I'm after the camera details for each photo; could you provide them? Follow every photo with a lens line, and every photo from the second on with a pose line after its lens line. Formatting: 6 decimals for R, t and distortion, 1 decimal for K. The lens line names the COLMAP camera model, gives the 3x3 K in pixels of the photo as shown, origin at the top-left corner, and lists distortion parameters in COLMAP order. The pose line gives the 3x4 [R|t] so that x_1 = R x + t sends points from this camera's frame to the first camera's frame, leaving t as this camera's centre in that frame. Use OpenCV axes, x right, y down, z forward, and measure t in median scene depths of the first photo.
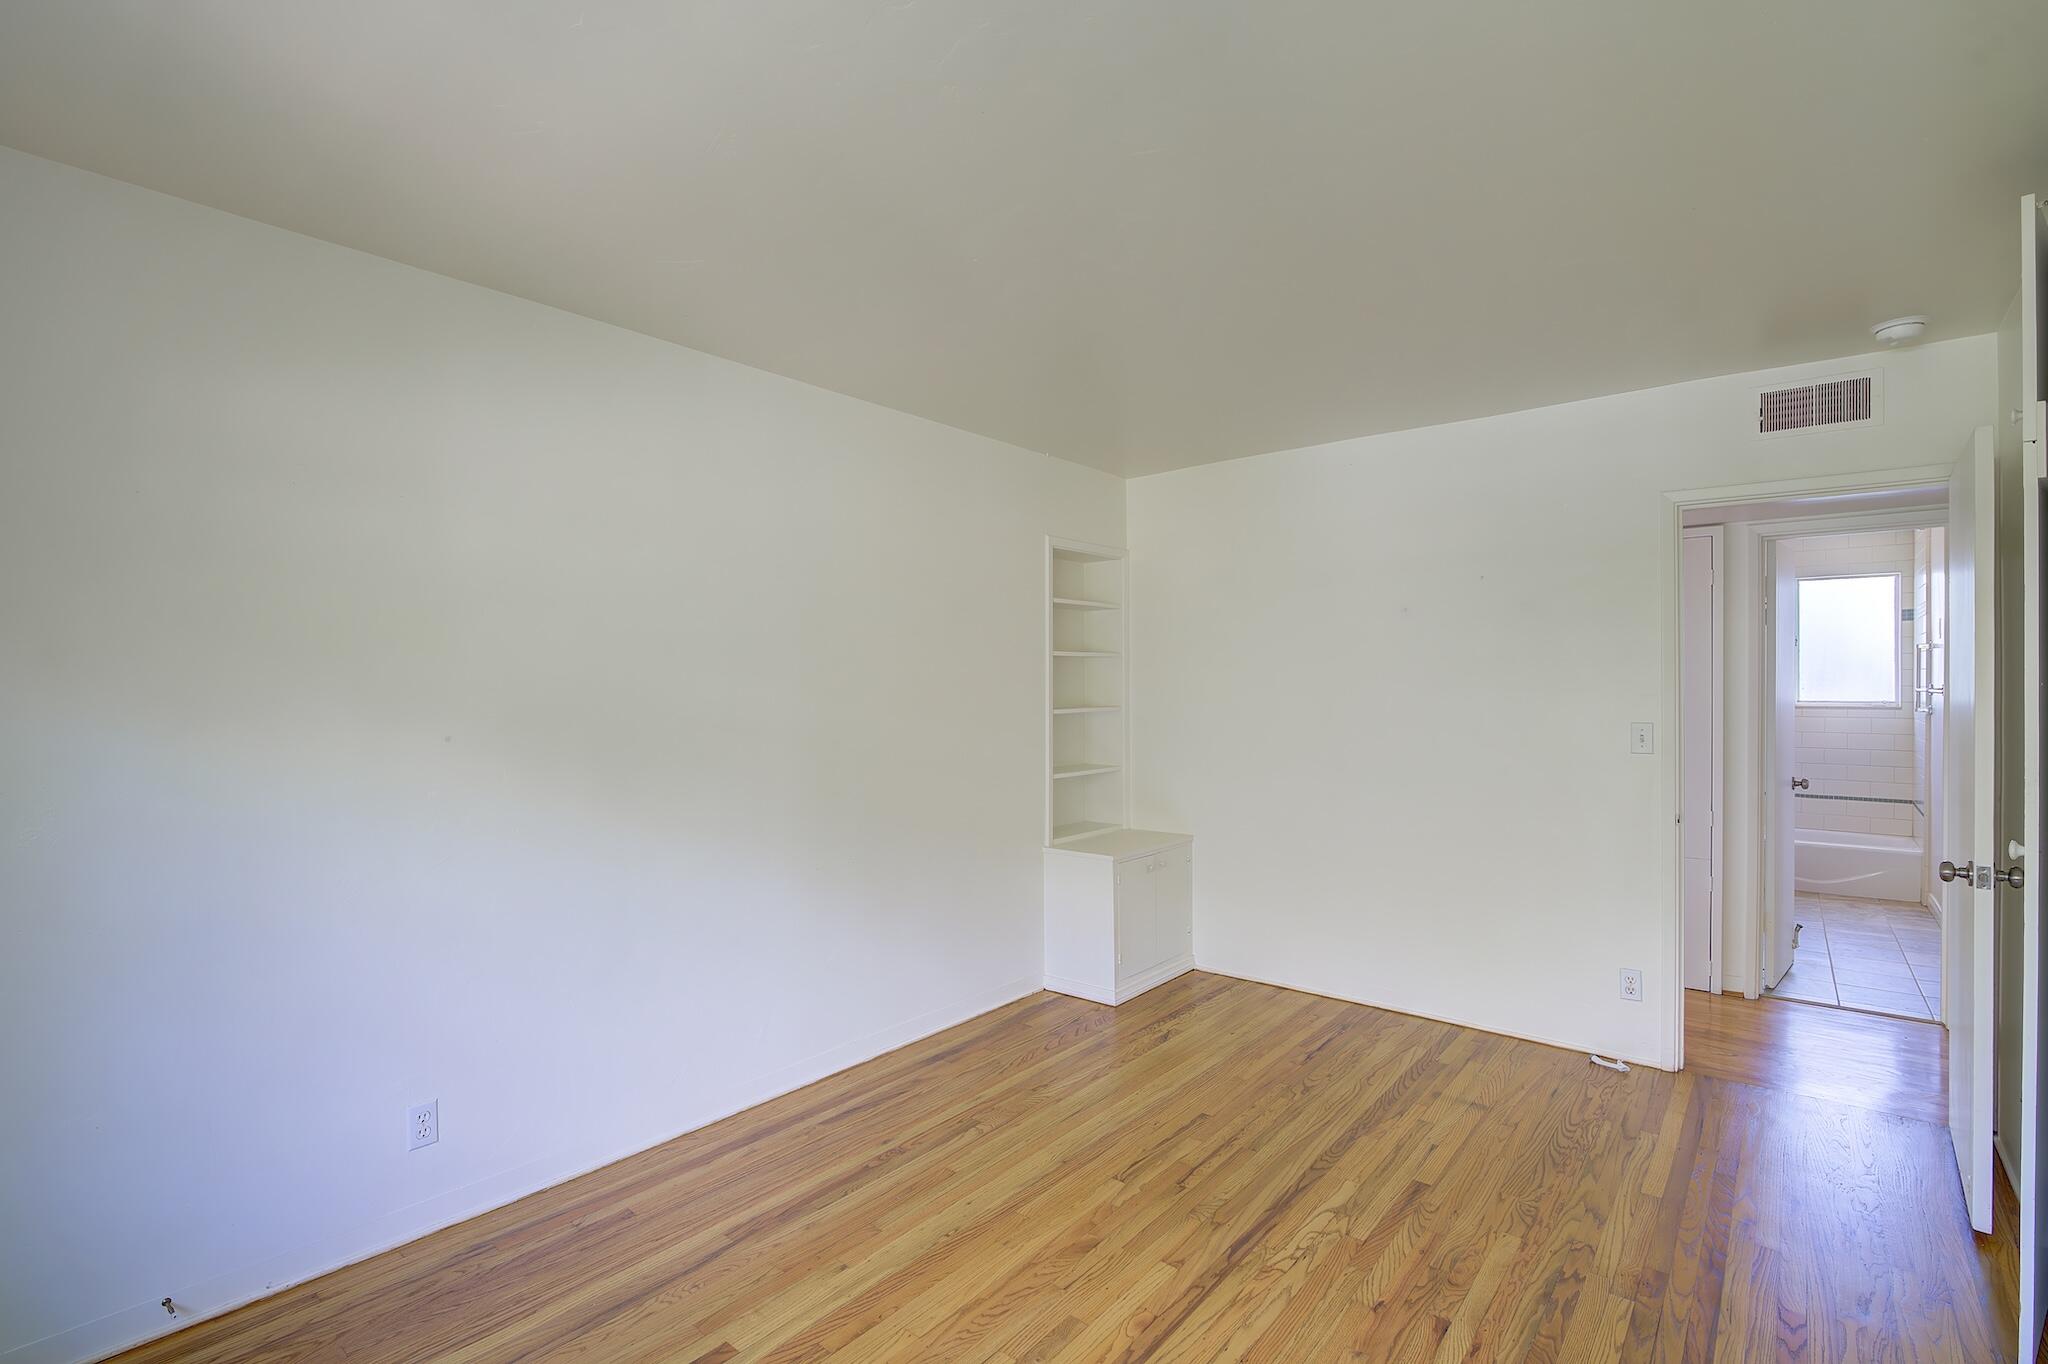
lens RADIAL K [[931.9, 0, 1032.9], [0, 931.9, 692.2], [0, 0, 1]] dist [-0.015896, 0.001218]
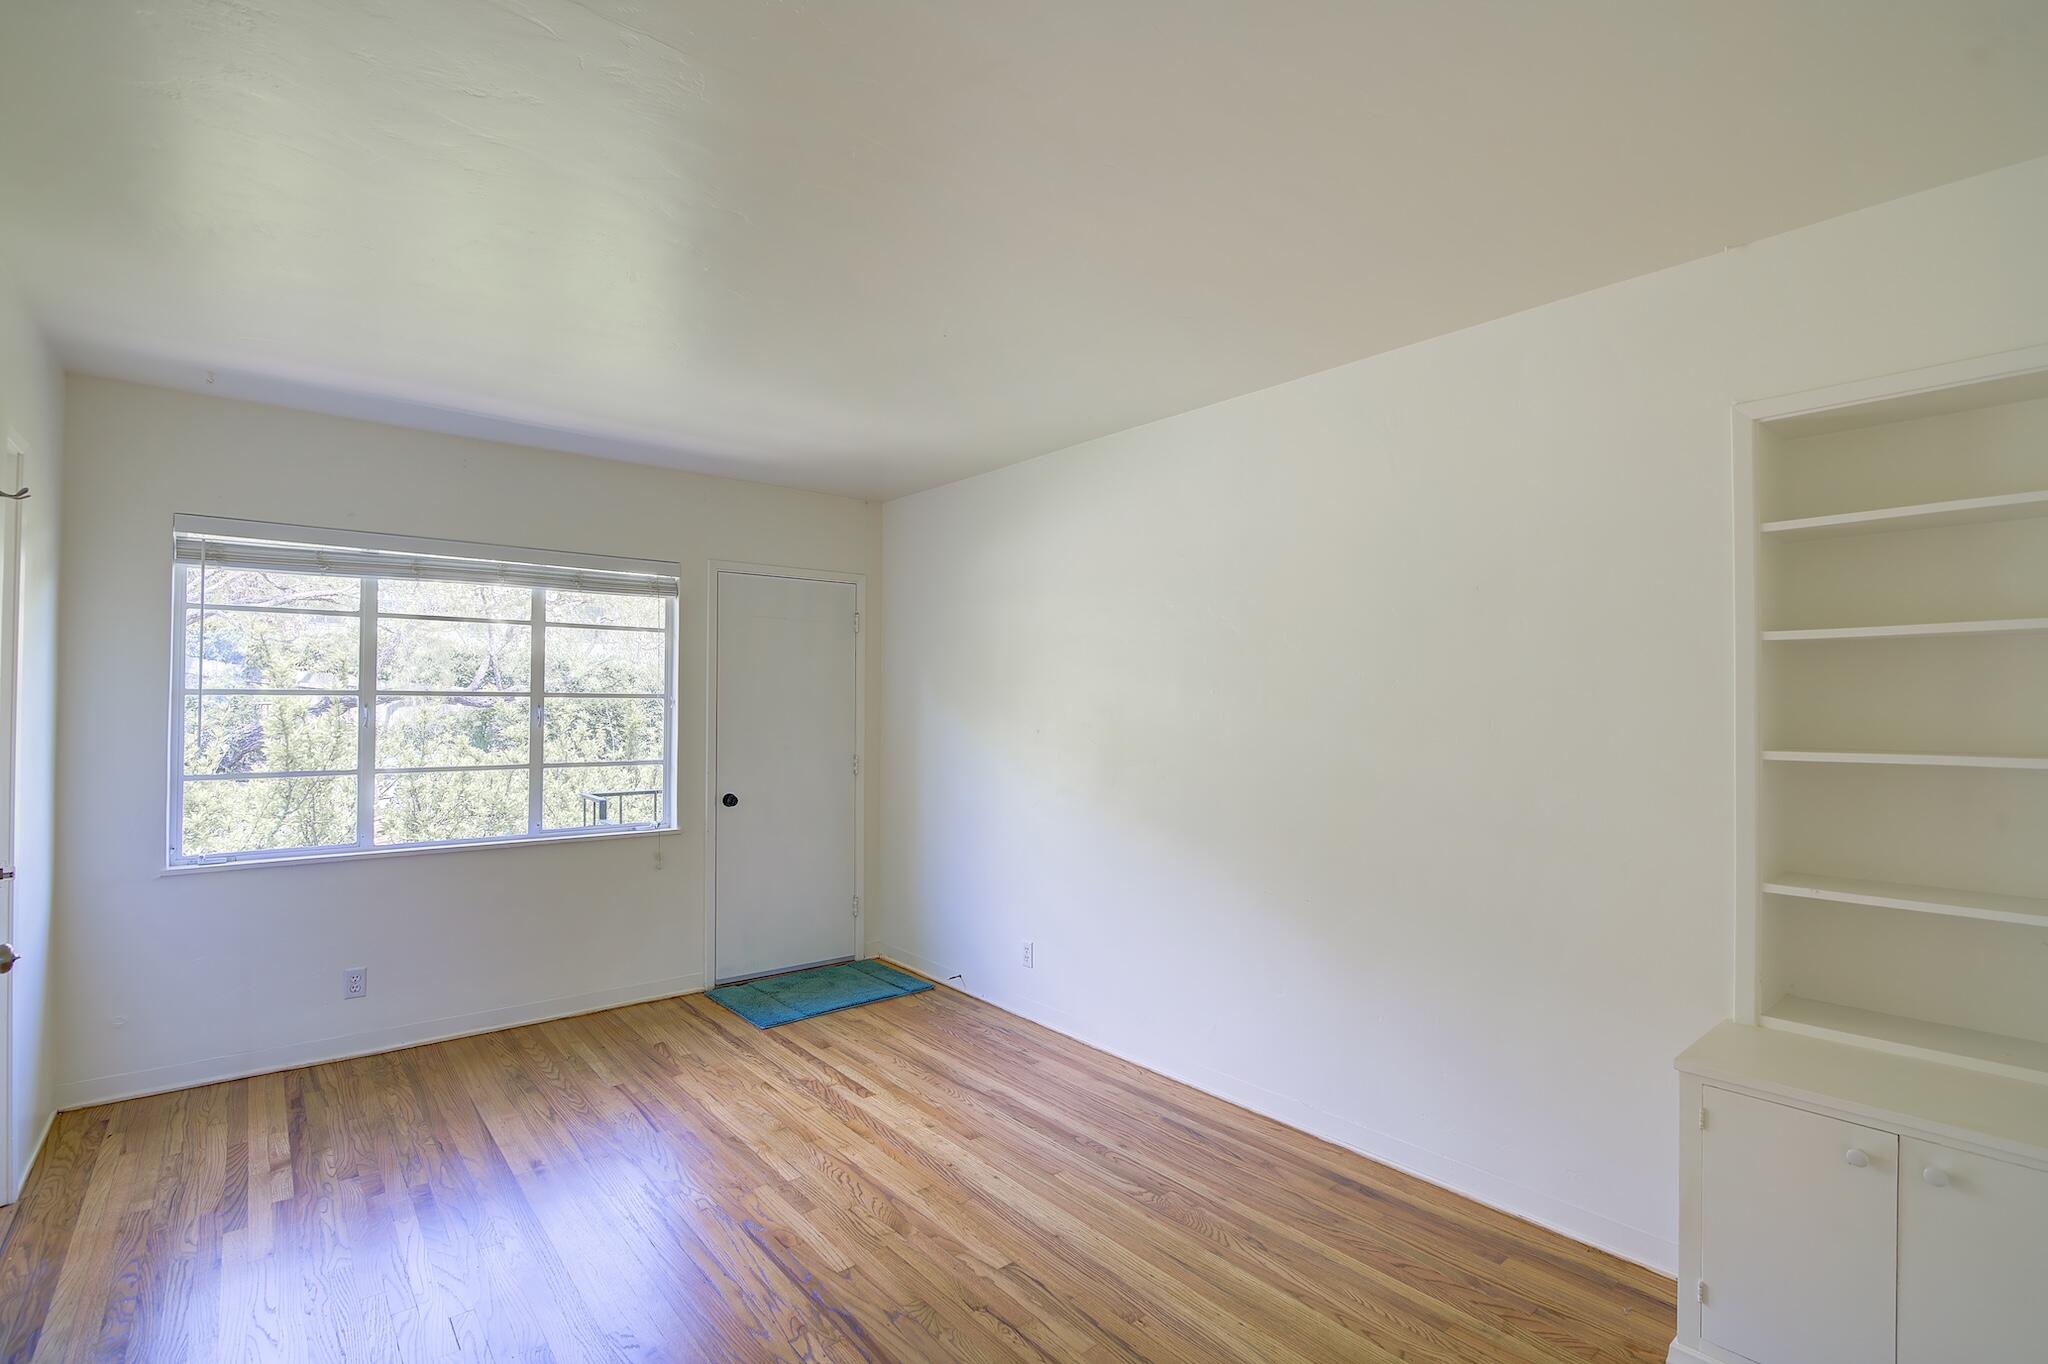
lens RADIAL K [[931.9, 0, 1013.7], [0, 931.9, 682.4], [0, 0, 1]] dist [-0.015896, 0.001218]
pose [[-0.177862, -0.015785, -0.983929, 0.995736], [-0.014966, 0.999799, -0.013334, -0.014124], [0.983942, 0.012354, -0.178063, 1.195844]]
